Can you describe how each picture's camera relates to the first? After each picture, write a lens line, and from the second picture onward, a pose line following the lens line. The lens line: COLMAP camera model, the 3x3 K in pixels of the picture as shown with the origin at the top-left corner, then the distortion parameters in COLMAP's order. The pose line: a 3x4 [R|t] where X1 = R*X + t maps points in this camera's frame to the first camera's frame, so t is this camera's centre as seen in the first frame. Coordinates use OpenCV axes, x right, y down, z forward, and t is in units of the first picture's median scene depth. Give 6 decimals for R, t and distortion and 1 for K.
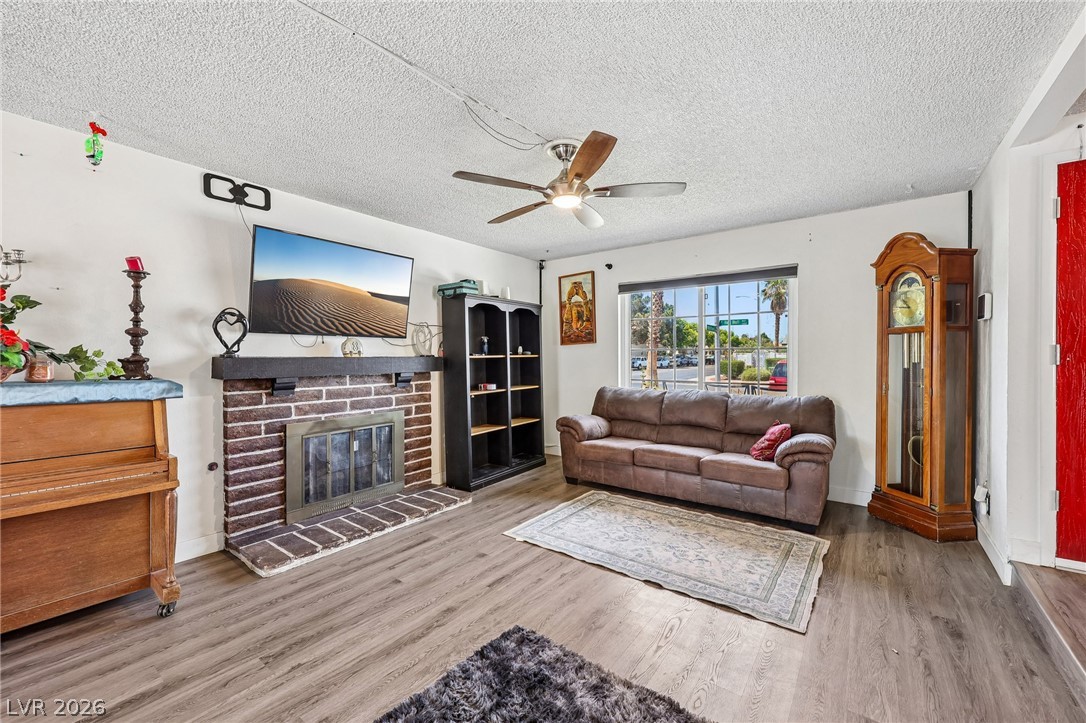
lens RADIAL K [[435.2, 0, 543.6], [0, 435.2, 362.8], [0, 0, 1]] dist [-0.000436, -0.000398]
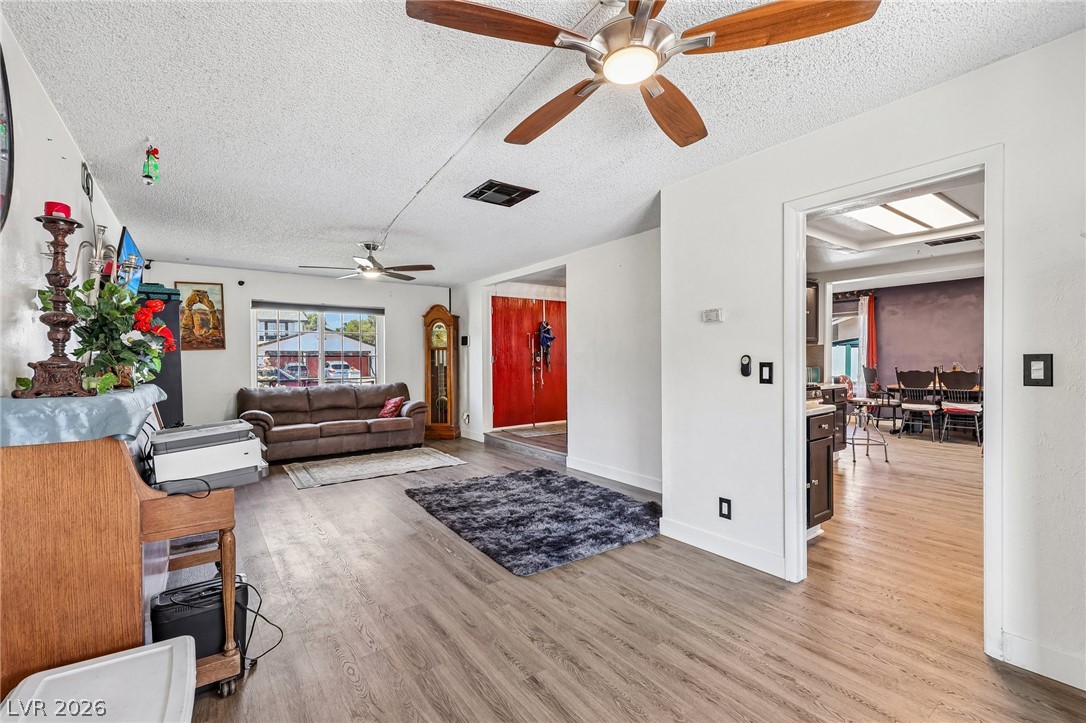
lens RADIAL K [[473.9, 0, 544.9], [0, 473.9, 360.2], [0, 0, 1]] dist [0.000128, 0.000006]
pose [[0.285195, -0.001169, 0.958469, -1.272223], [0.019625, 0.999797, -0.004620, 0.005228], [-0.958269, 0.020128, 0.285160, -0.185551]]
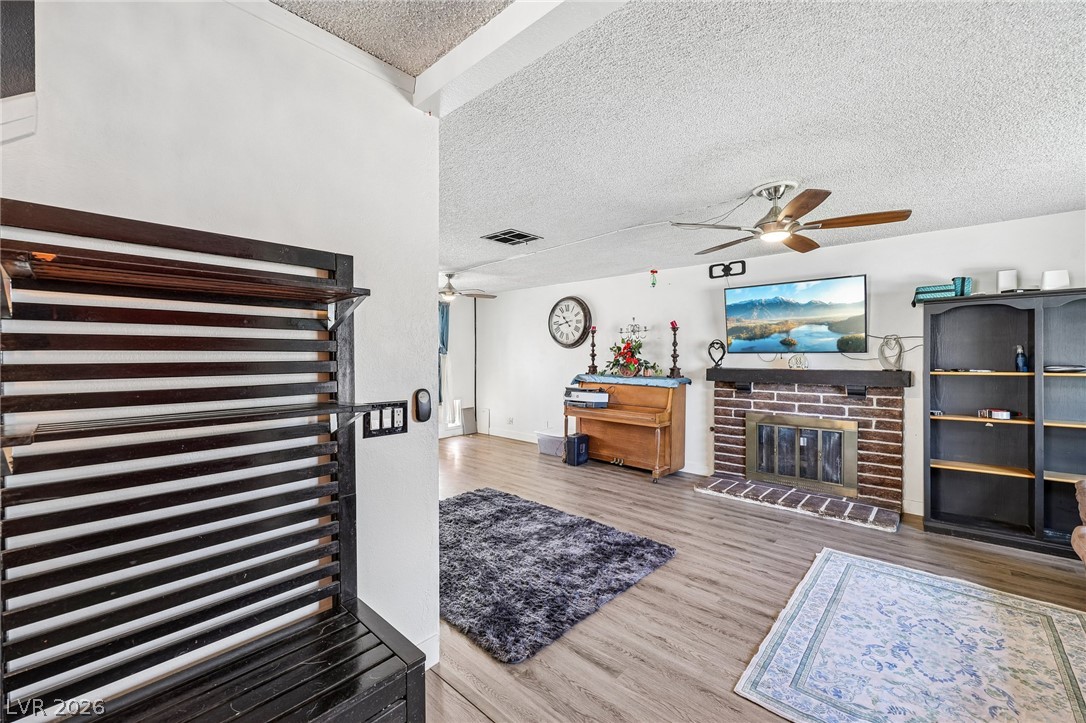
lens RADIAL K [[435.2, 0, 540.8], [0, 435.2, 362.0], [0, 0, 1]] dist [-0.000436, -0.000398]
pose [[-0.092178, 0.018536, -0.995570, 0.950146], [-0.009865, 0.999761, 0.019528, -0.056720], [0.995694, 0.011621, -0.091973, 0.409444]]
